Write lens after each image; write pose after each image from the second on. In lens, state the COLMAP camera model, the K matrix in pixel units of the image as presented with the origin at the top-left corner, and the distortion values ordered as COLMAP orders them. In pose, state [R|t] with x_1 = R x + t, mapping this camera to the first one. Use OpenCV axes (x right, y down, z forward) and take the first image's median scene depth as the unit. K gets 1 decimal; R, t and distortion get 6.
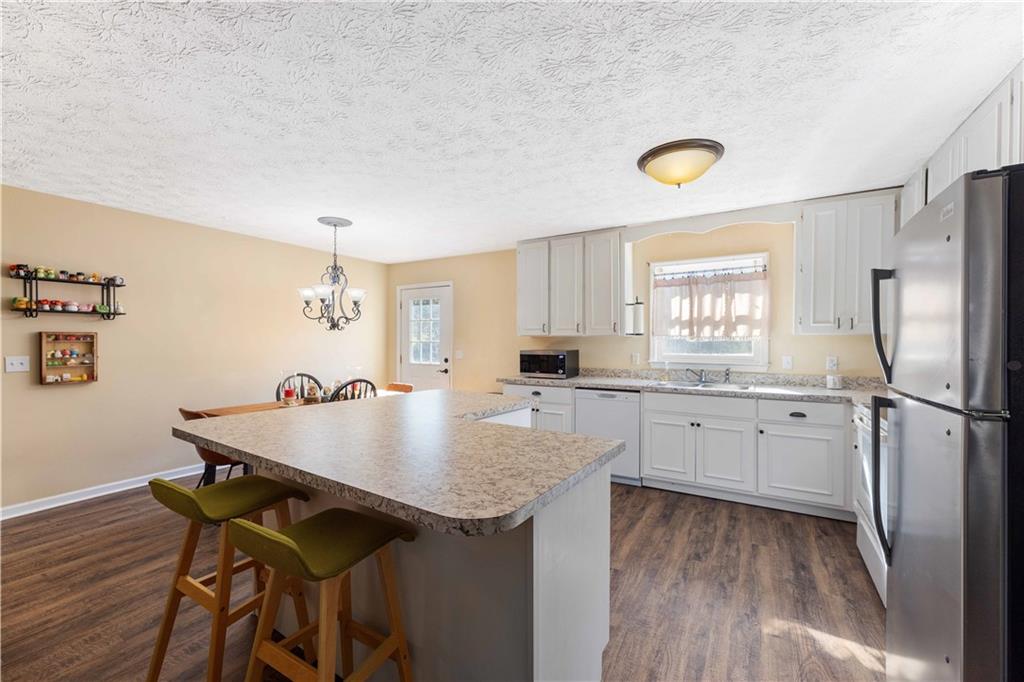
lens RADIAL K [[413.0, 0, 515.3], [0, 413.0, 341.8], [0, 0, 1]] dist [0.001264, 0.000188]
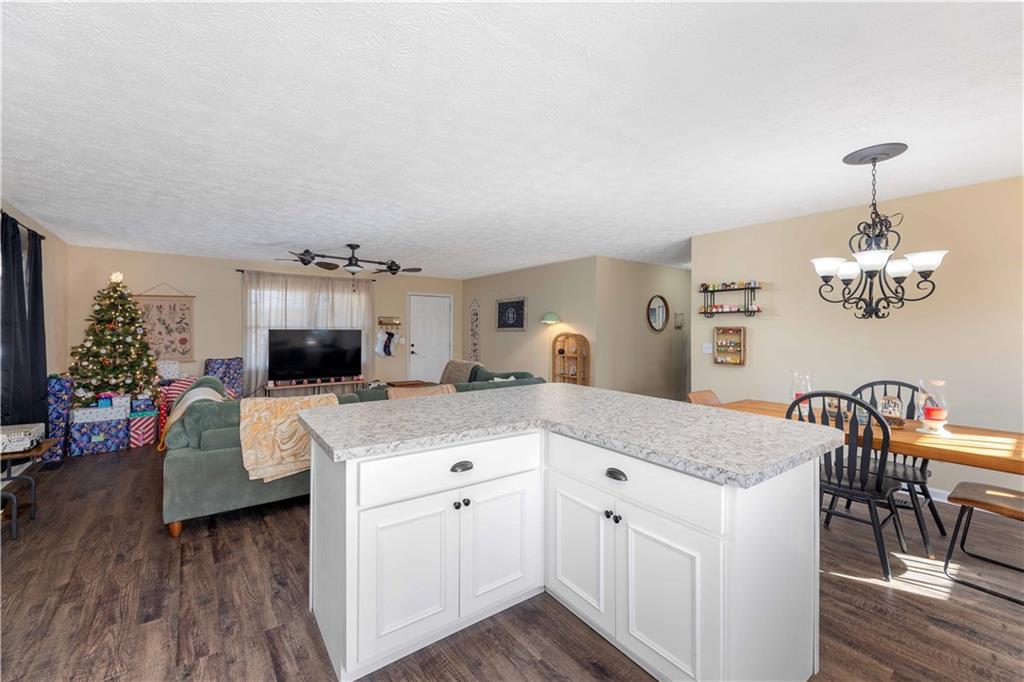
lens RADIAL K [[415.8, 0, 511.1], [0, 415.8, 337.1], [0, 0, 1]] dist [-0.001467, -0.000073]
pose [[-0.377545, 0.011507, -0.925920, 0.408512], [-0.004930, 0.999884, 0.014437, -0.005238], [0.925978, 0.010015, -0.377444, 0.731812]]
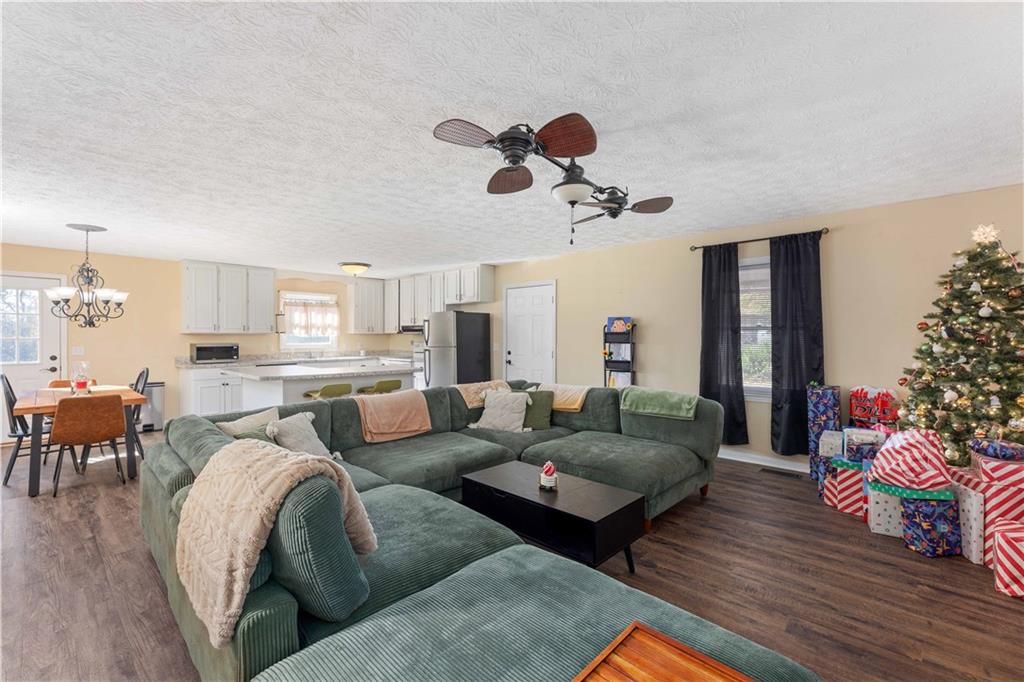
lens RADIAL K [[439.8, 0, 511.8], [0, 439.8, 343.6], [0, 0, 1]] dist [0.002470, 0.000551]
pose [[0.211116, -0.019053, 0.977275, -1.369989], [0.005818, 0.999817, 0.018236, -0.000756], [-0.977444, 0.001836, 0.211188, -0.344640]]
